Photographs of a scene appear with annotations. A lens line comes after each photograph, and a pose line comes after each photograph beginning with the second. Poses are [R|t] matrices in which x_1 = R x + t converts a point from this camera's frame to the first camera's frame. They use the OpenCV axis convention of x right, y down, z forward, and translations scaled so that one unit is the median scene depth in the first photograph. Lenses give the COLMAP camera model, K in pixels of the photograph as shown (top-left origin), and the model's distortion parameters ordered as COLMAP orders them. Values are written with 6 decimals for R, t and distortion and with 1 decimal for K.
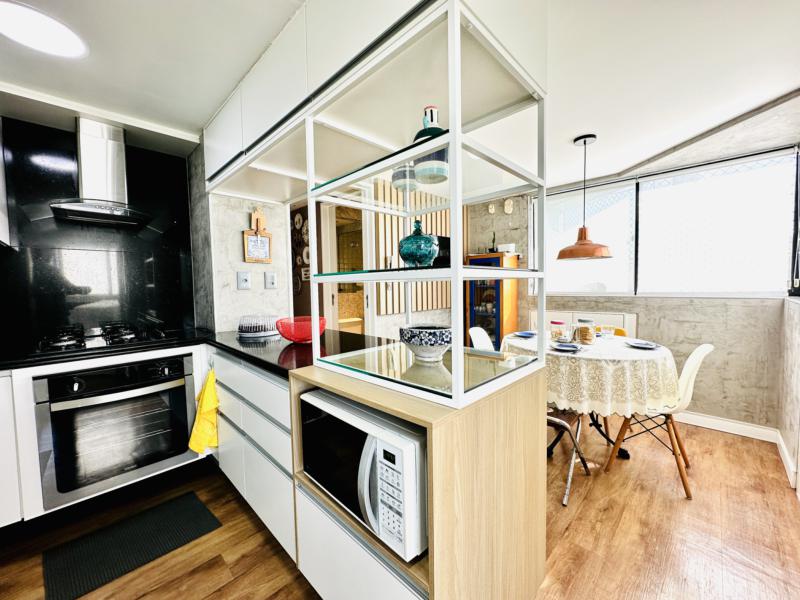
lens RADIAL K [[319.9, 0, 398.4], [0, 319.9, 300.4], [0, 0, 1]] dist [0.001807, -0.000409]
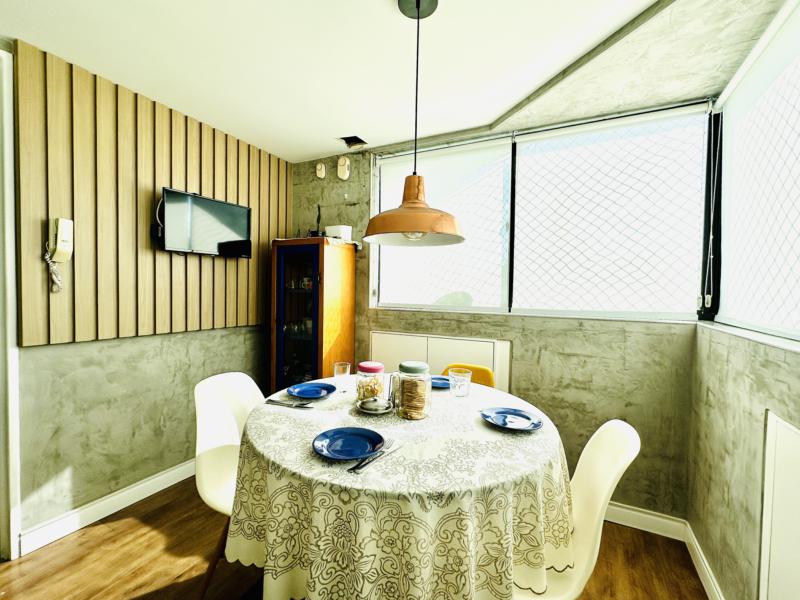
lens RADIAL K [[347.2, 0, 398.0], [0, 347.2, 302.8], [0, 0, 1]] dist [-0.001580, -0.000140]
pose [[0.955023, 0.025365, 0.295446, 0.355792], [-0.020408, 0.999595, -0.019848, -0.019982], [-0.295830, 0.012926, 0.955153, 0.442741]]
